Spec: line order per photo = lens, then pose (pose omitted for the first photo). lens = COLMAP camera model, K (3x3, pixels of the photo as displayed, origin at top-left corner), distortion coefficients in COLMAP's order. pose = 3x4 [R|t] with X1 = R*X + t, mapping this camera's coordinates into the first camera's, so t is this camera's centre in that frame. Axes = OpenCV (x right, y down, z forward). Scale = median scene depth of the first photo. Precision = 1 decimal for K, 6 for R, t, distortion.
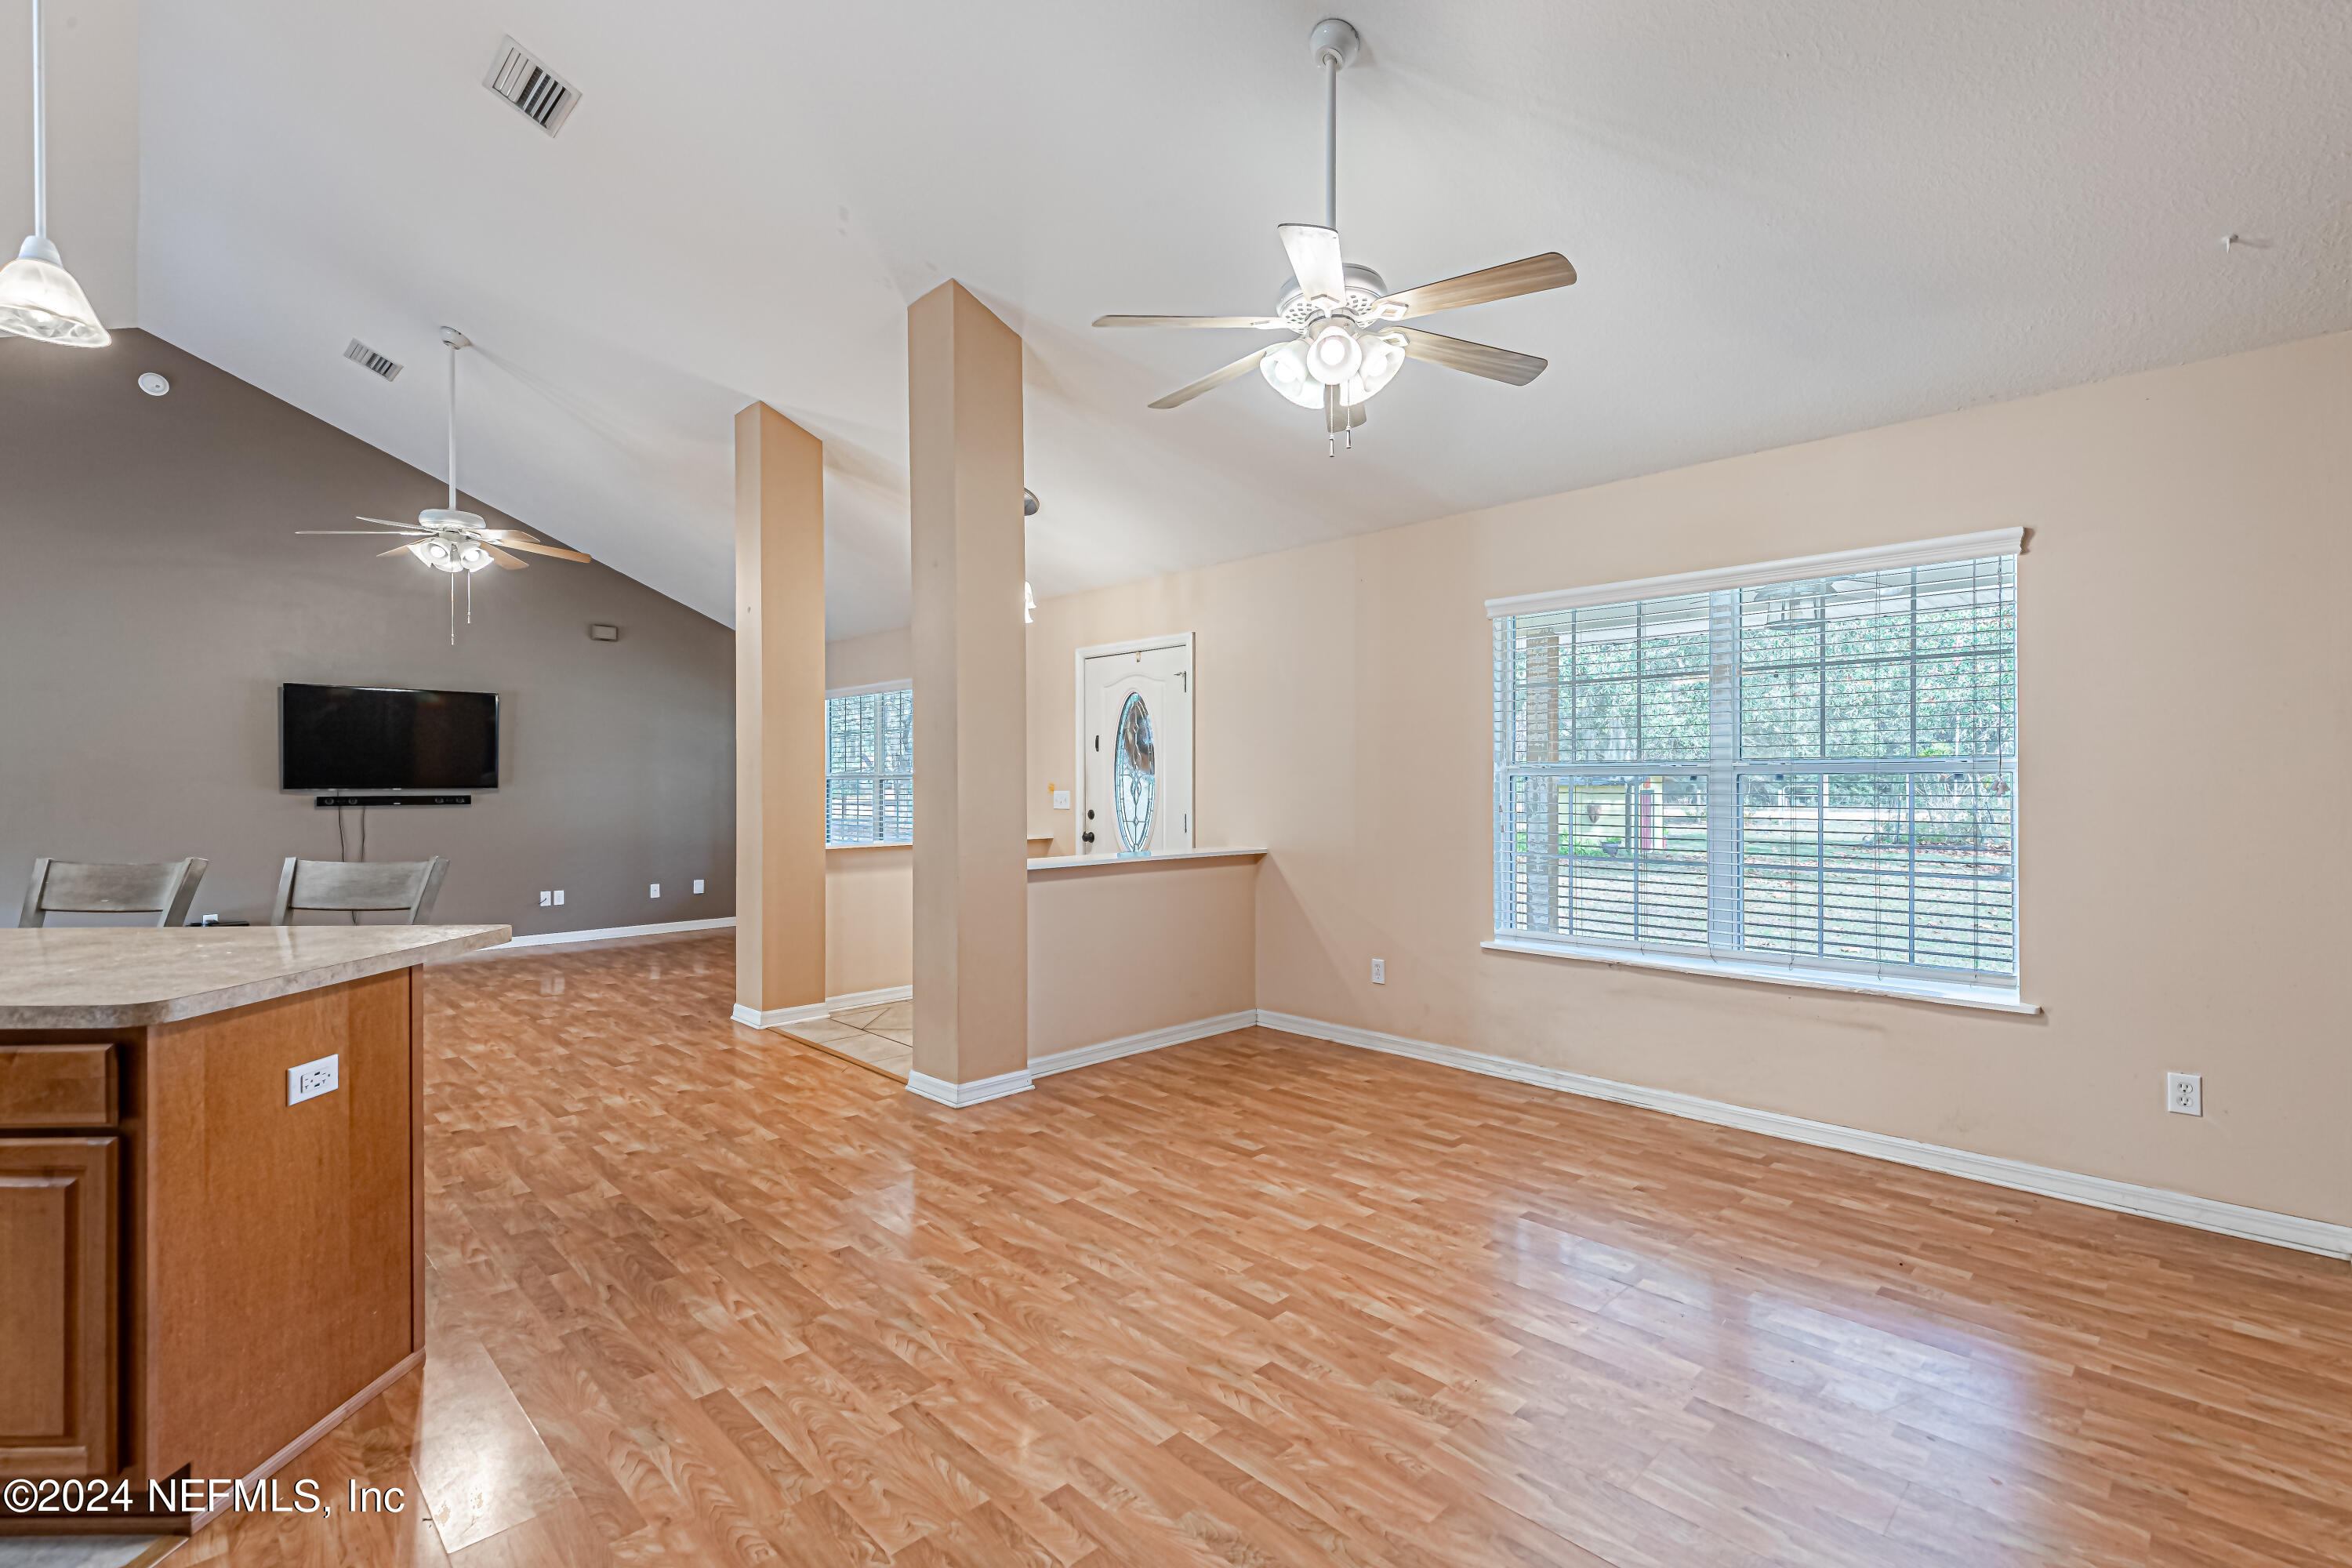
lens RADIAL K [[1064.0, 0, 1186.0], [0, 1064.0, 783.0], [0, 0, 1]] dist [0.010232, -0.000812]
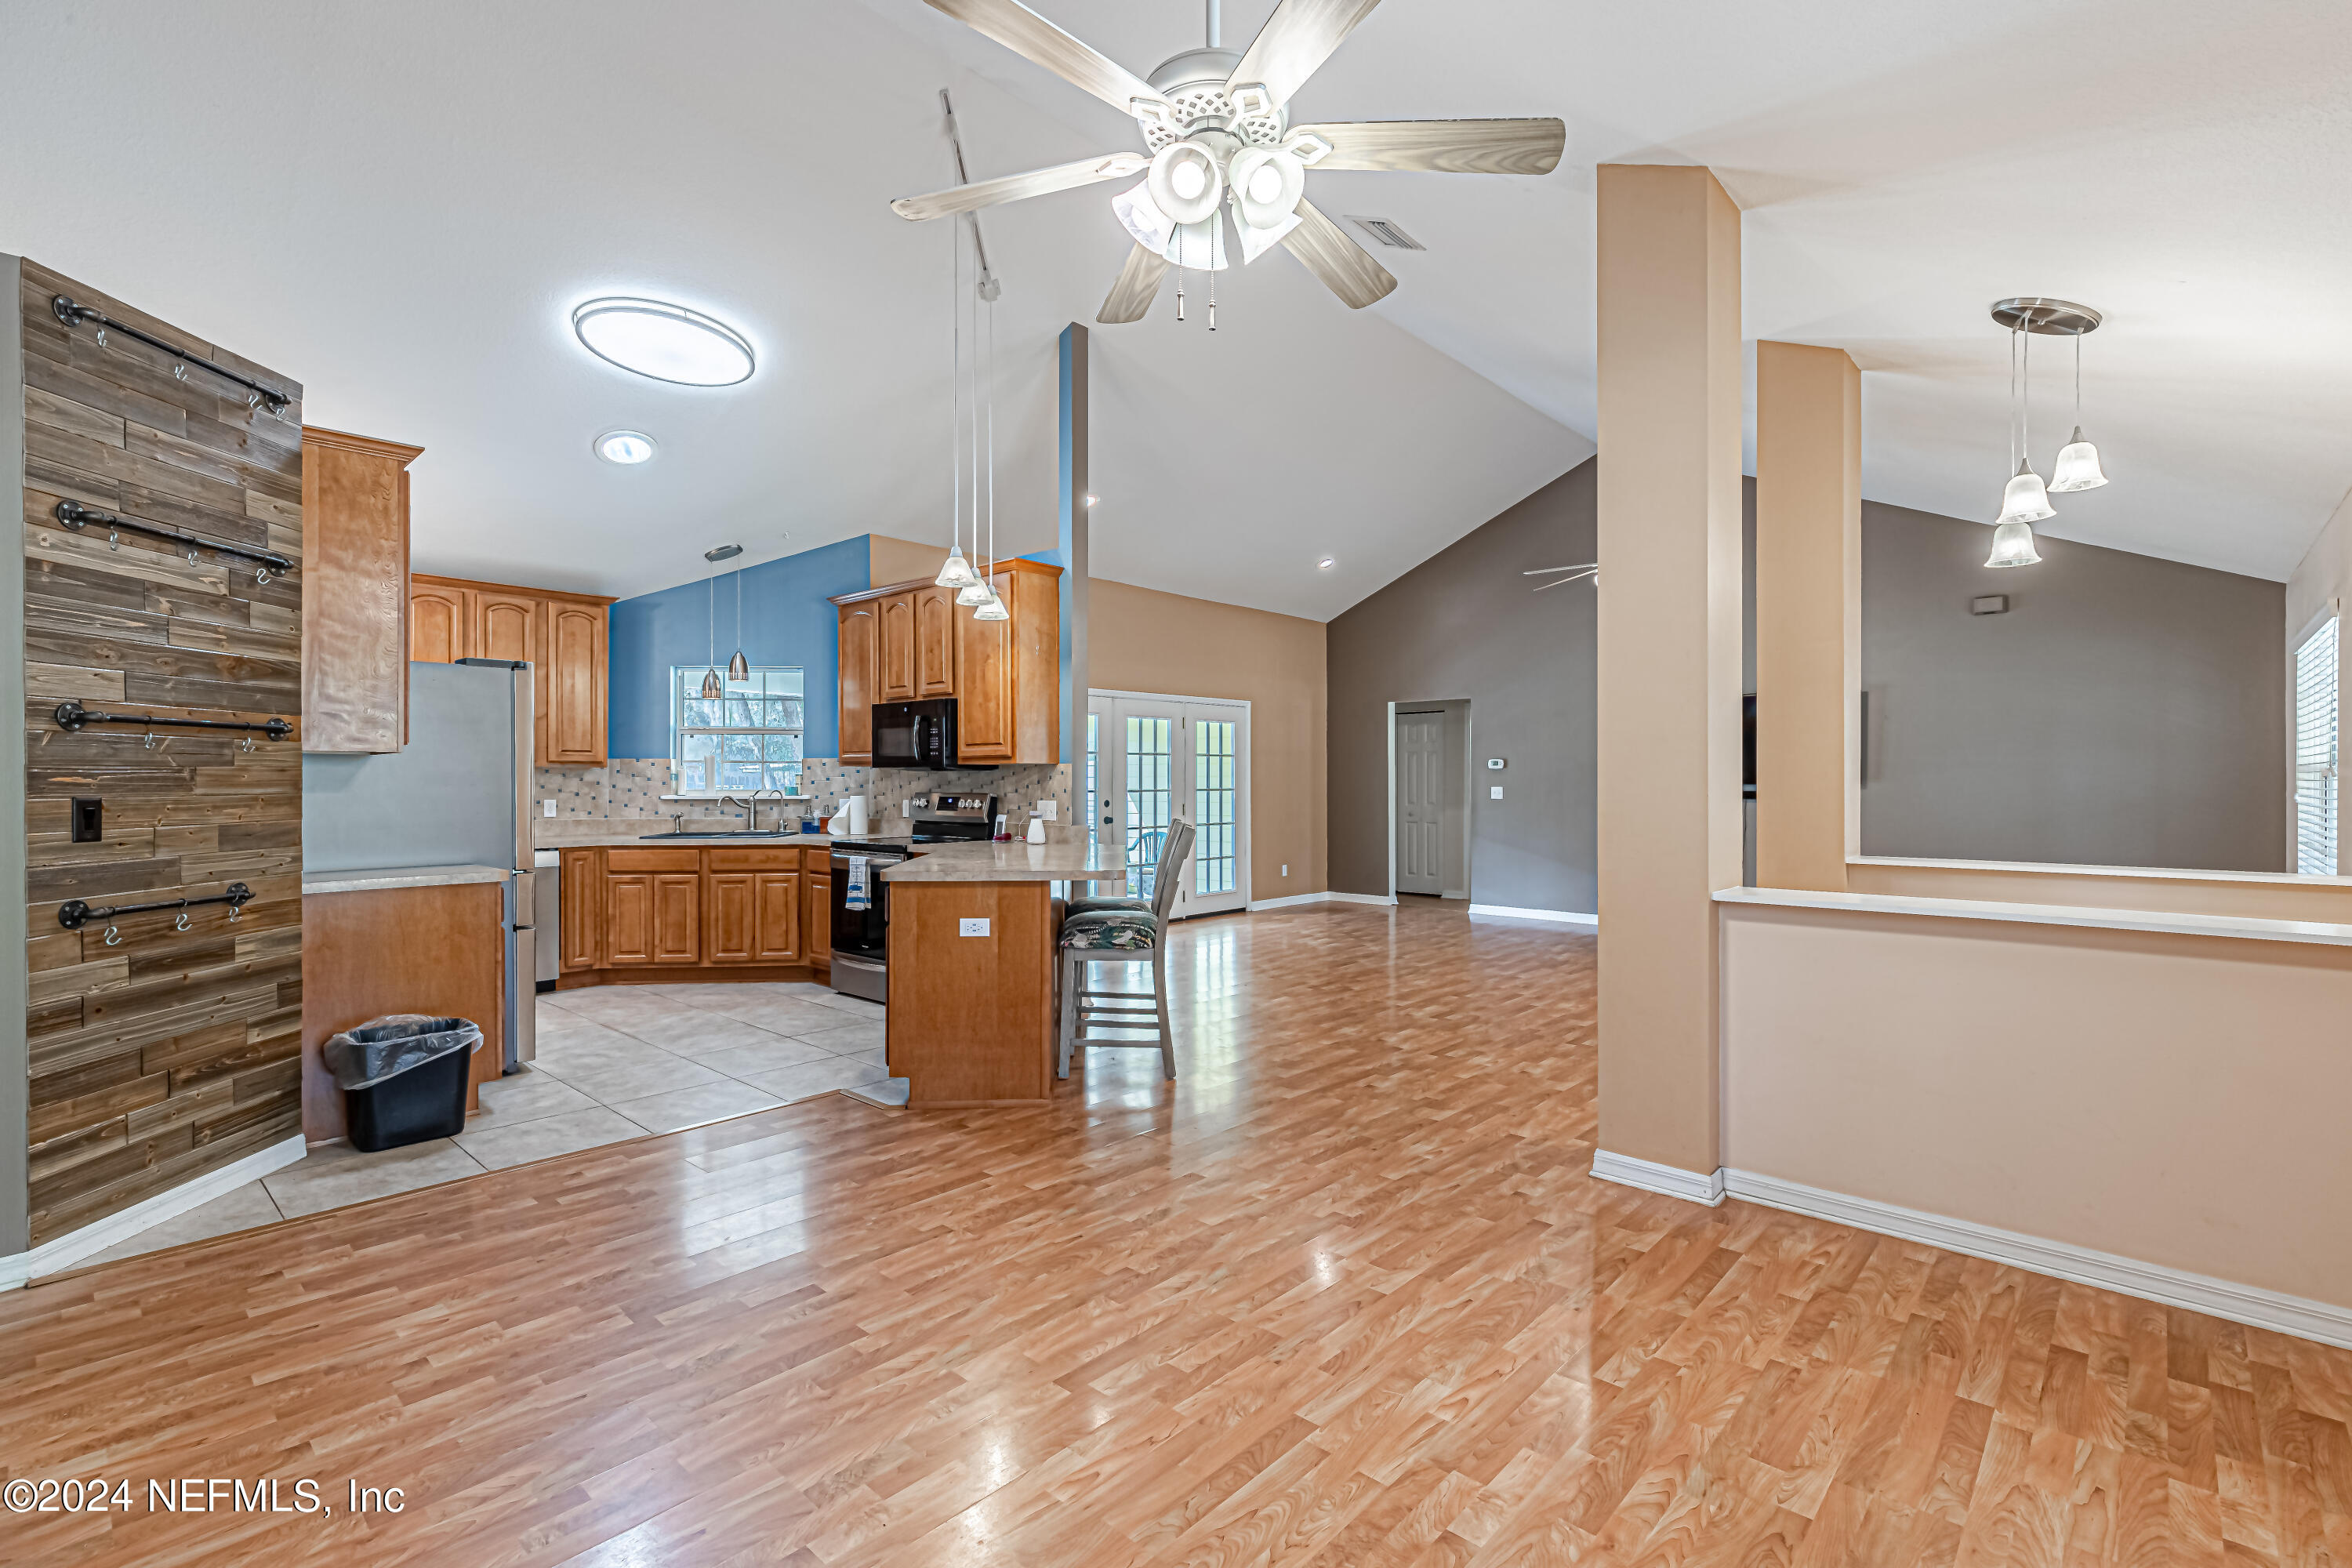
lens RADIAL K [[1064.0, 0, 1186.0], [0, 1064.0, 783.0], [0, 0, 1]] dist [0.010232, -0.000812]
pose [[0.048161, 0.006108, -0.998821, 0.646040], [-0.001777, 0.999980, 0.006030, -0.002222], [0.998838, 0.001484, 0.048171, 0.708738]]
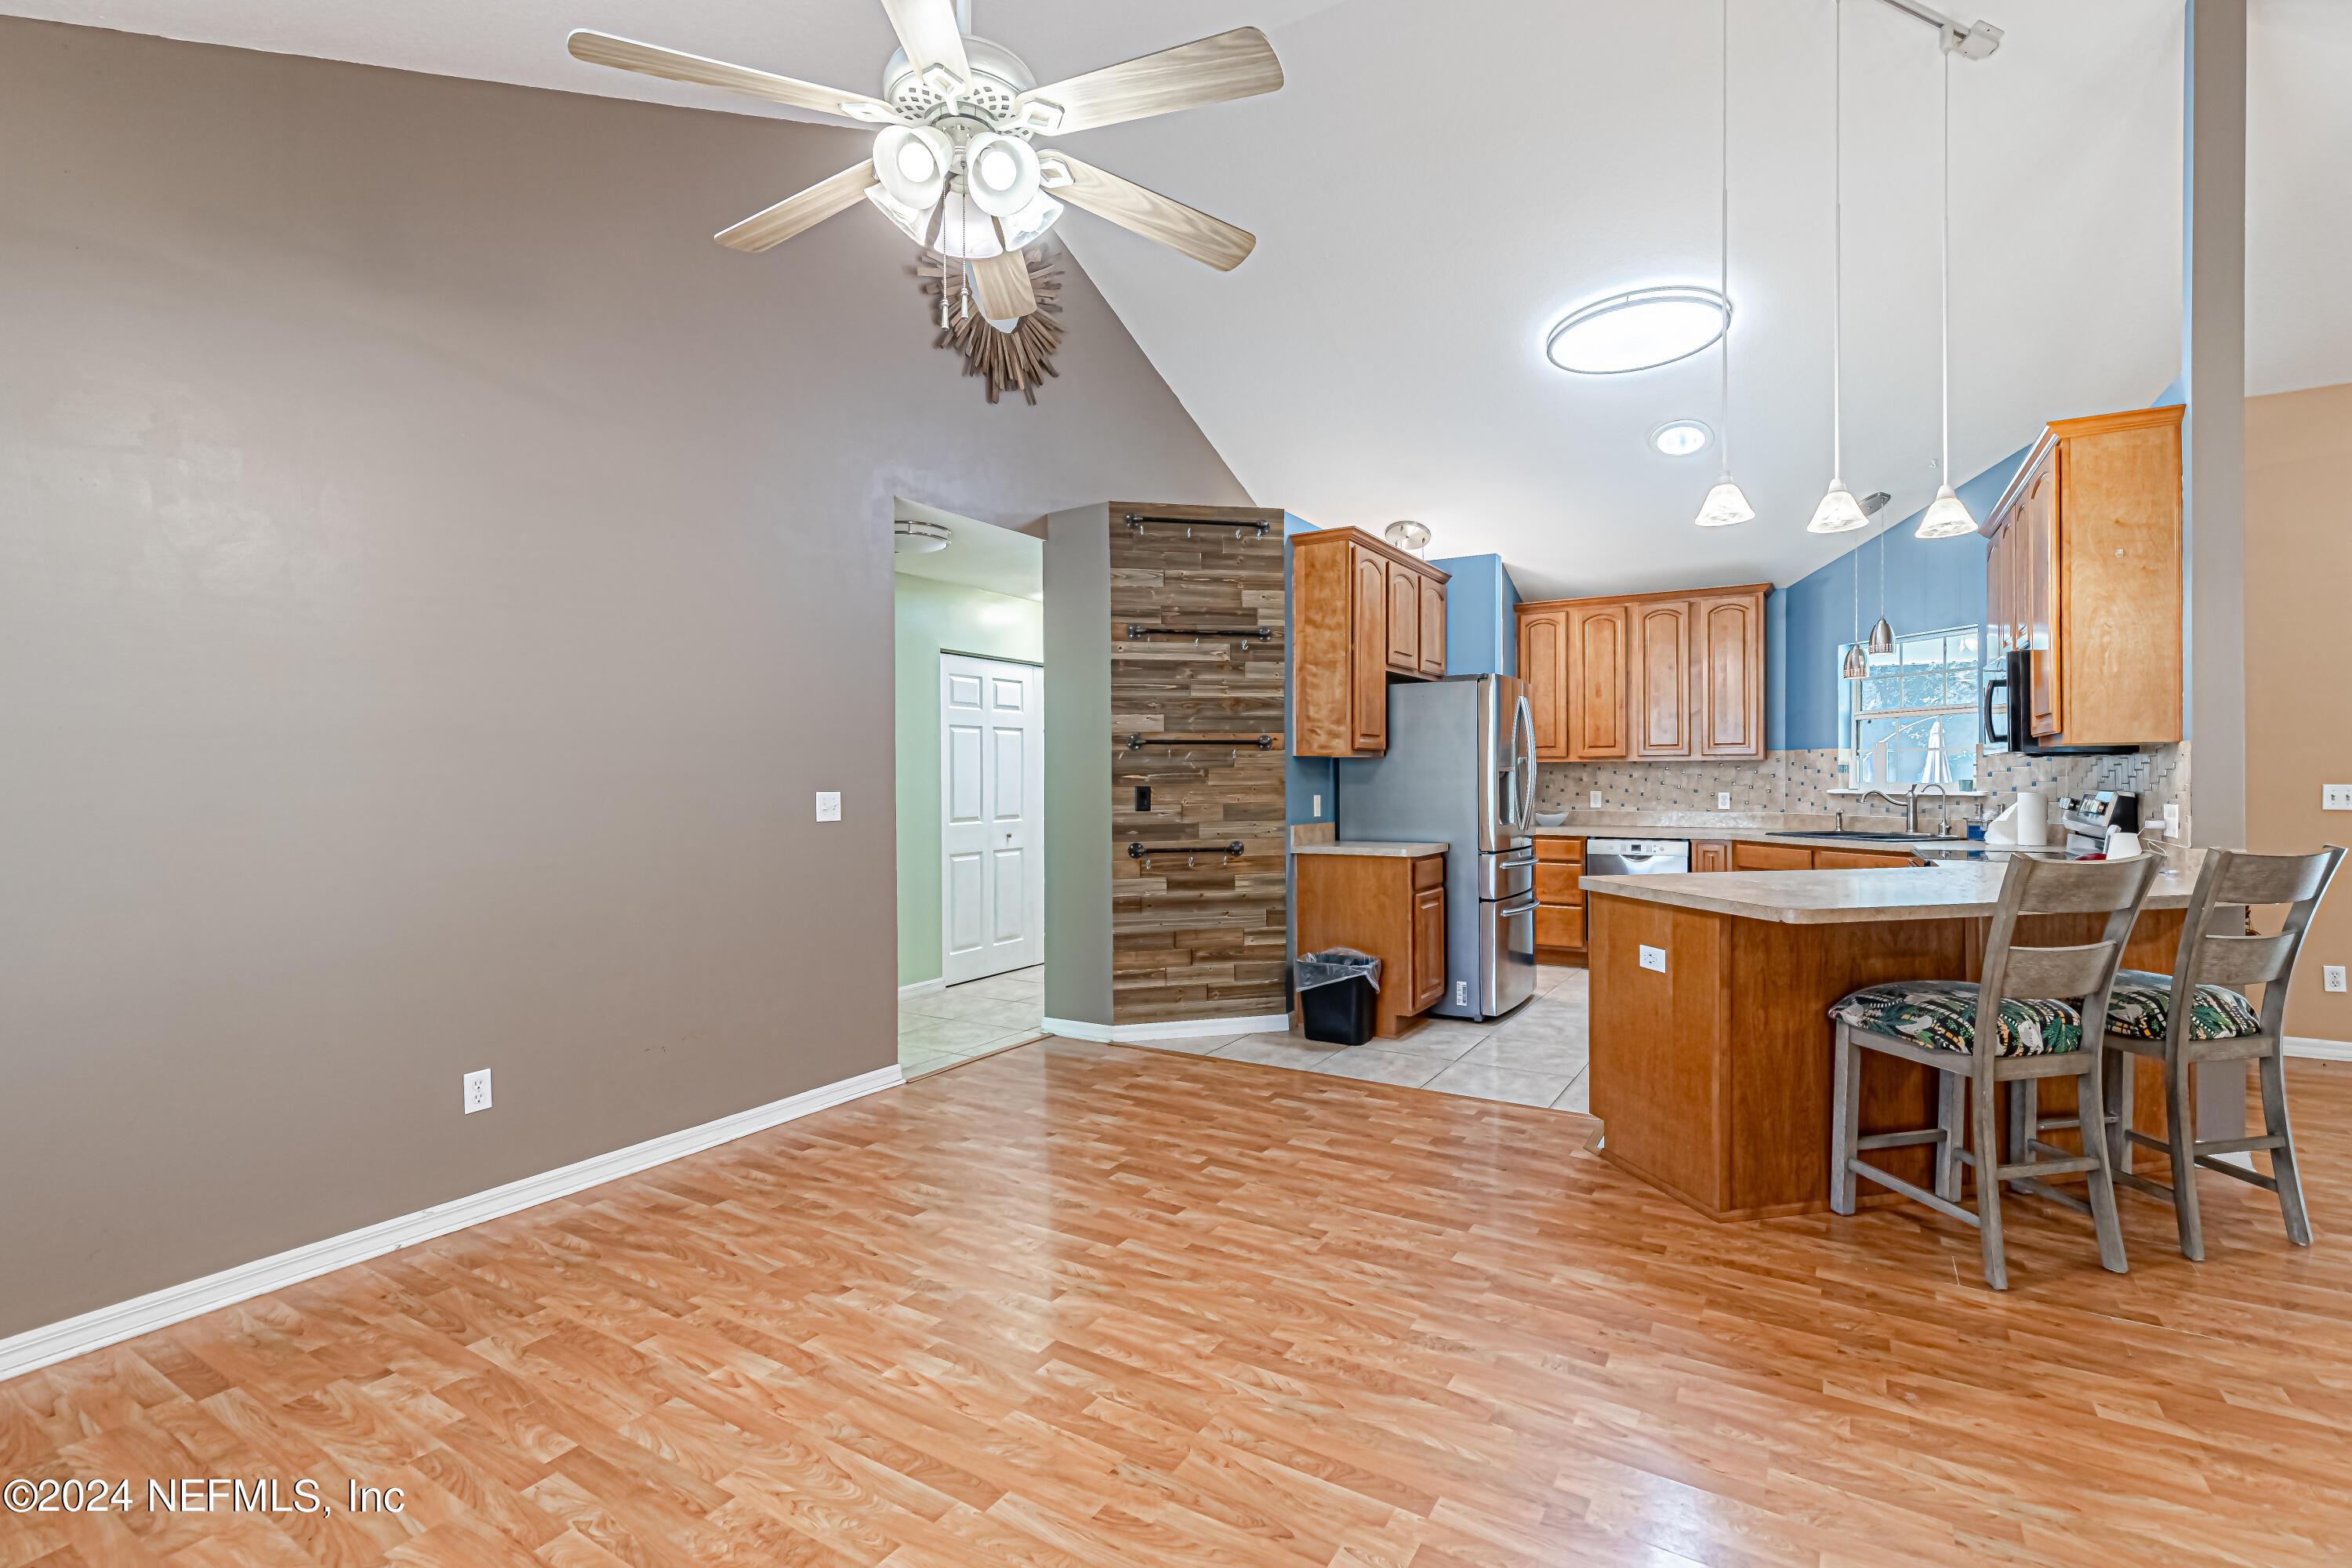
lens RADIAL K [[1064.0, 0, 1186.0], [0, 1064.0, 783.0], [0, 0, 1]] dist [0.010232, -0.000812]
pose [[-0.972003, 0.011260, -0.234697, 0.122123], [0.009655, 0.999921, 0.007988, -0.000802], [0.234768, 0.005498, -0.972036, 1.294888]]
